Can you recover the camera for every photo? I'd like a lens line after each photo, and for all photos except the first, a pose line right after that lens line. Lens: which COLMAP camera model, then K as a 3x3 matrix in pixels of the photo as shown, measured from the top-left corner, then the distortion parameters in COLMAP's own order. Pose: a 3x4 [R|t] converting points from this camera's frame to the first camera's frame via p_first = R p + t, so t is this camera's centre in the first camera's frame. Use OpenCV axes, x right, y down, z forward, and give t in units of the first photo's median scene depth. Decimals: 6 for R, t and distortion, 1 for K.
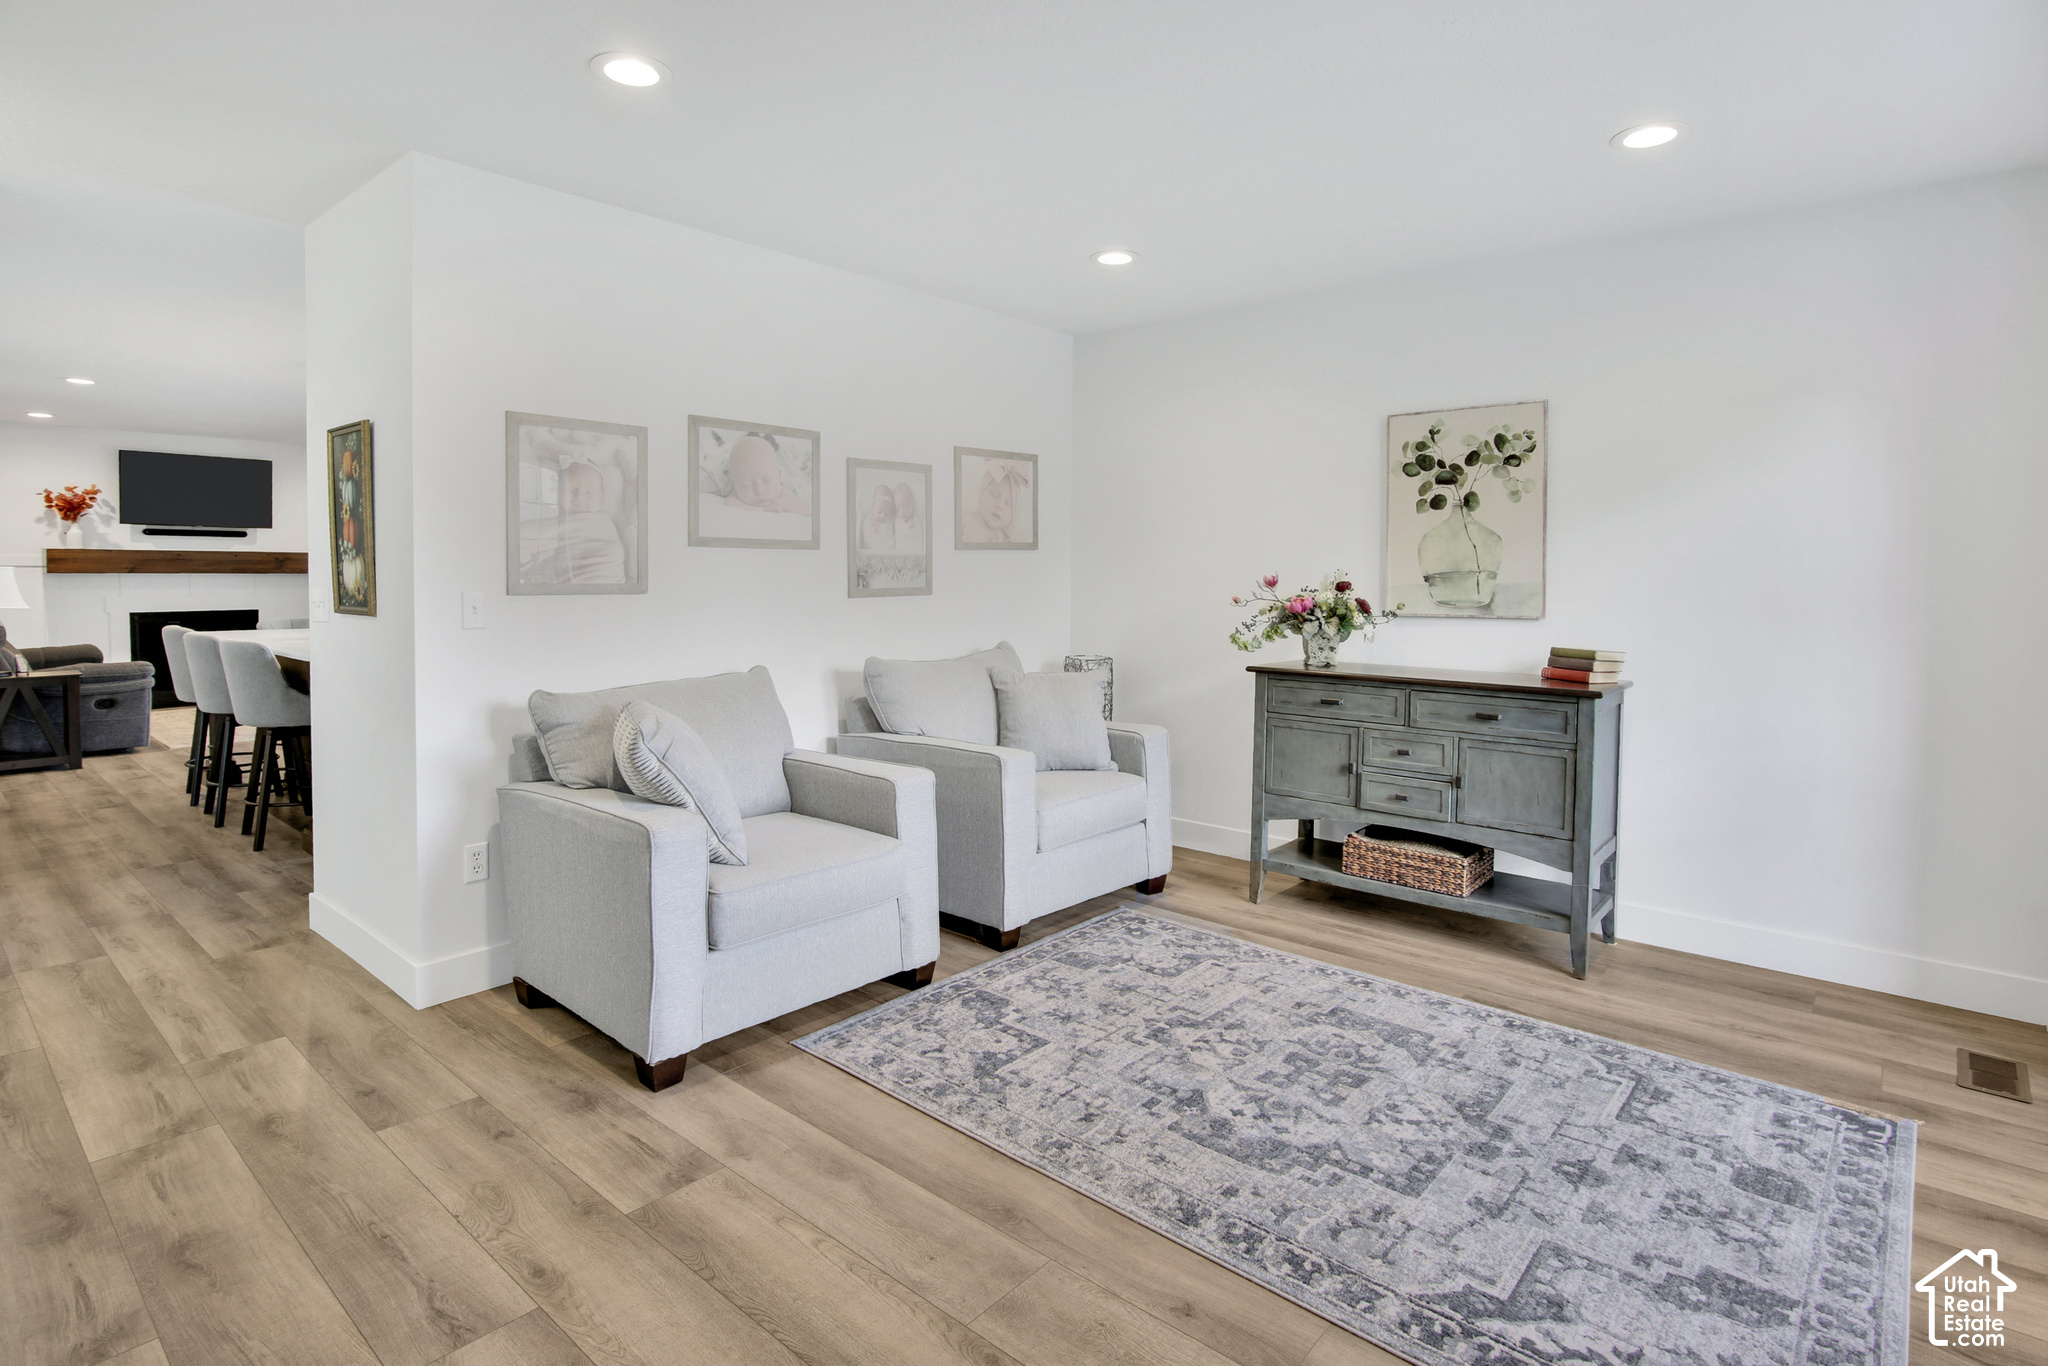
lens RADIAL K [[1043.9, 0, 1003.1], [0, 1043.9, 593.5], [0, 0, 1]] dist [-0.017322, -0.001173]
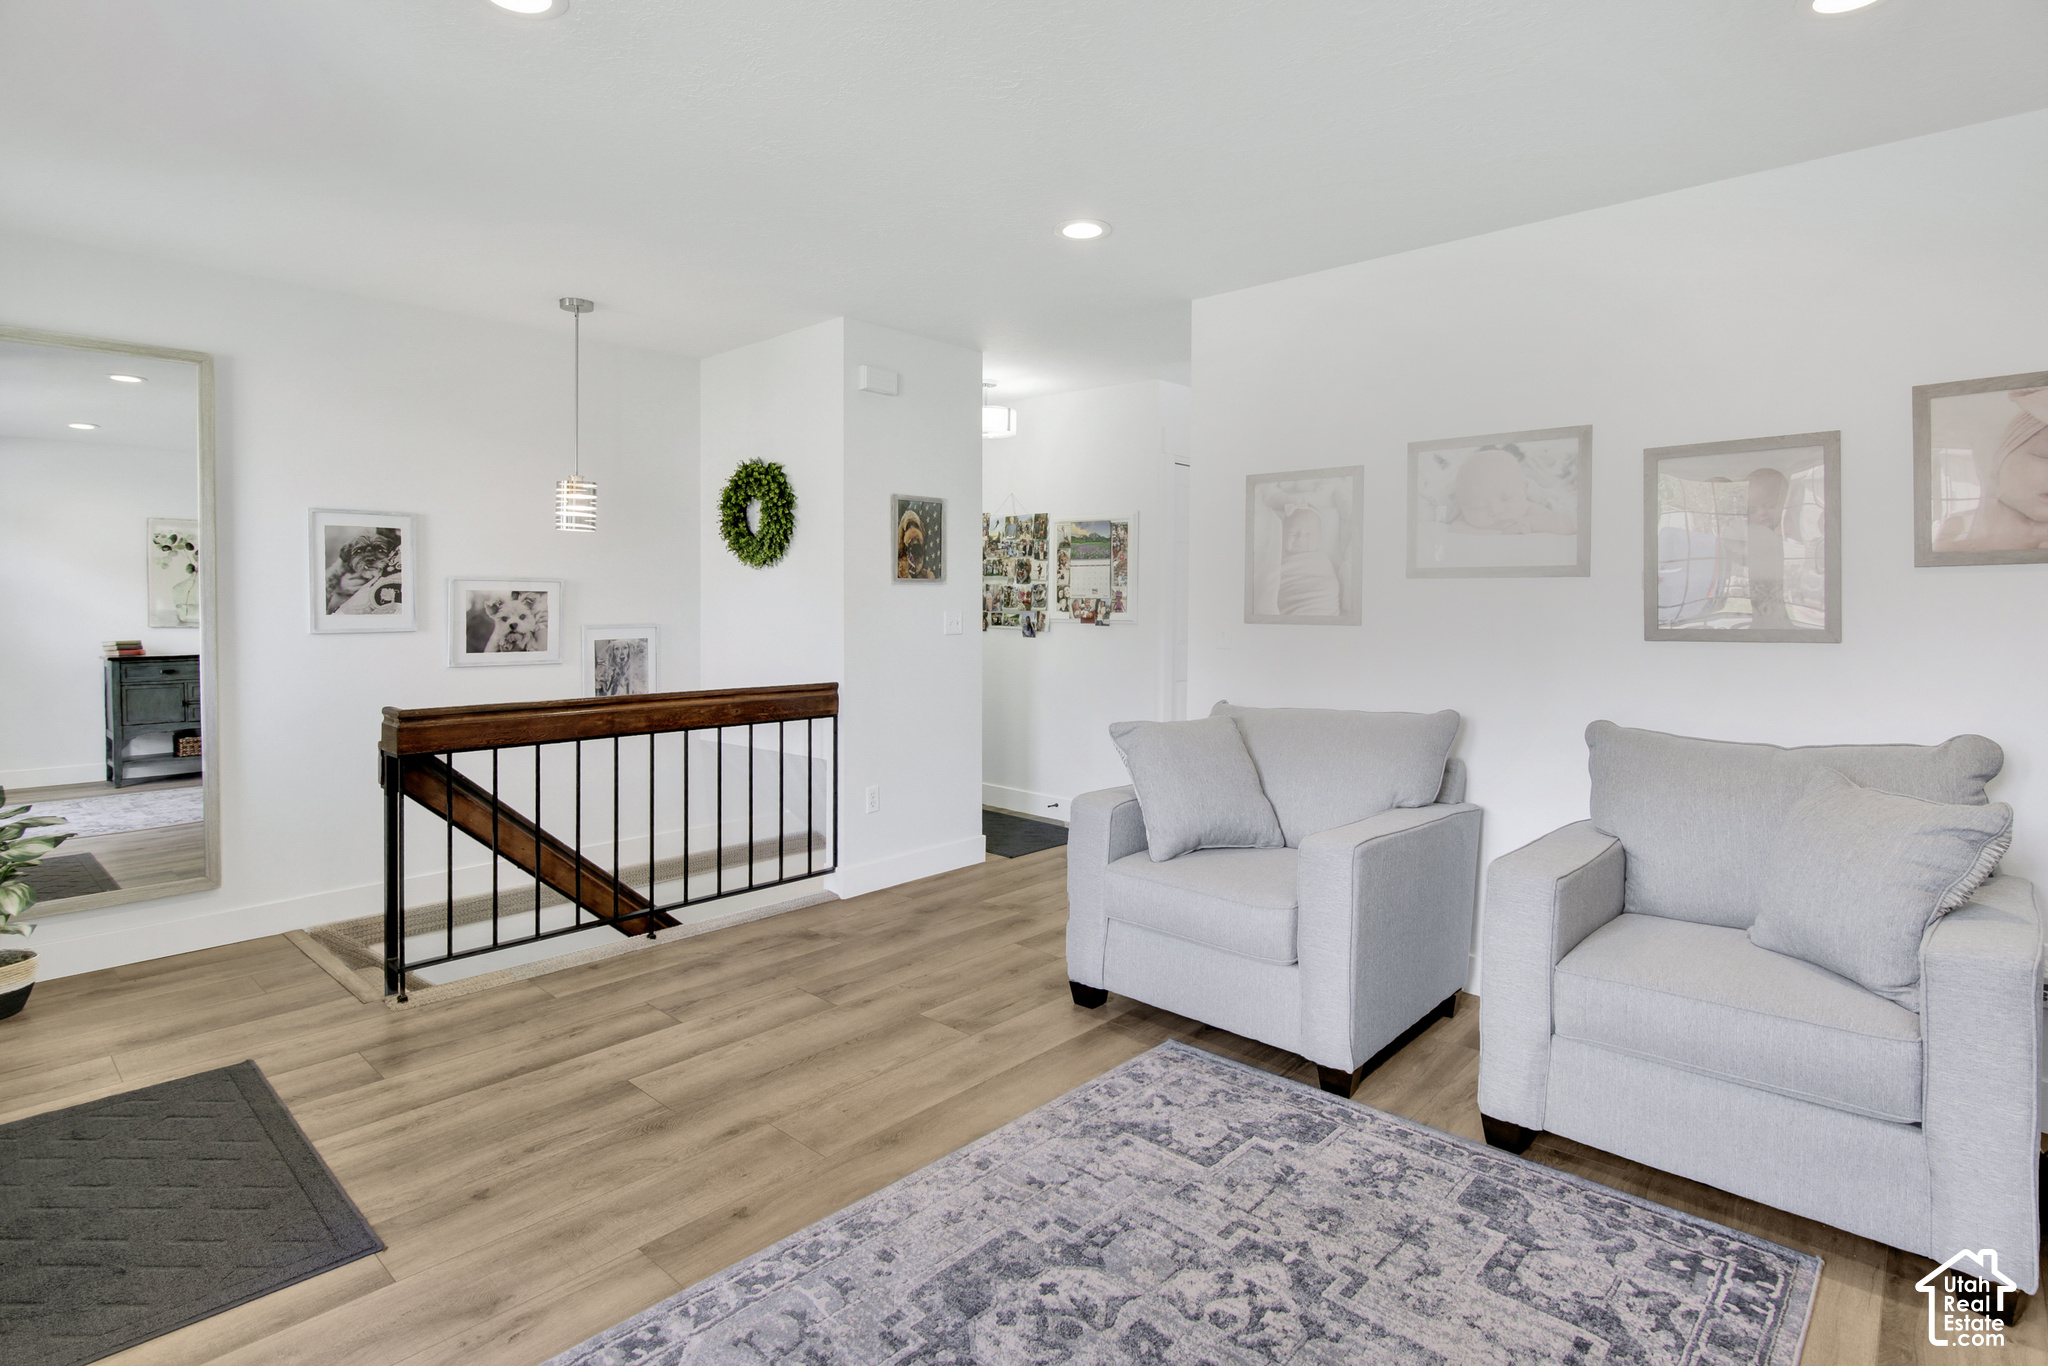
lens RADIAL K [[1043.9, 0, 1007.1], [0, 1043.9, 610.3], [0, 0, 1]] dist [-0.017322, -0.001173]
pose [[-0.030609, 0.004330, -0.999522, 0.818228], [-0.023576, 0.999709, 0.005053, -0.014306], [0.999253, 0.023720, -0.030498, 0.794420]]
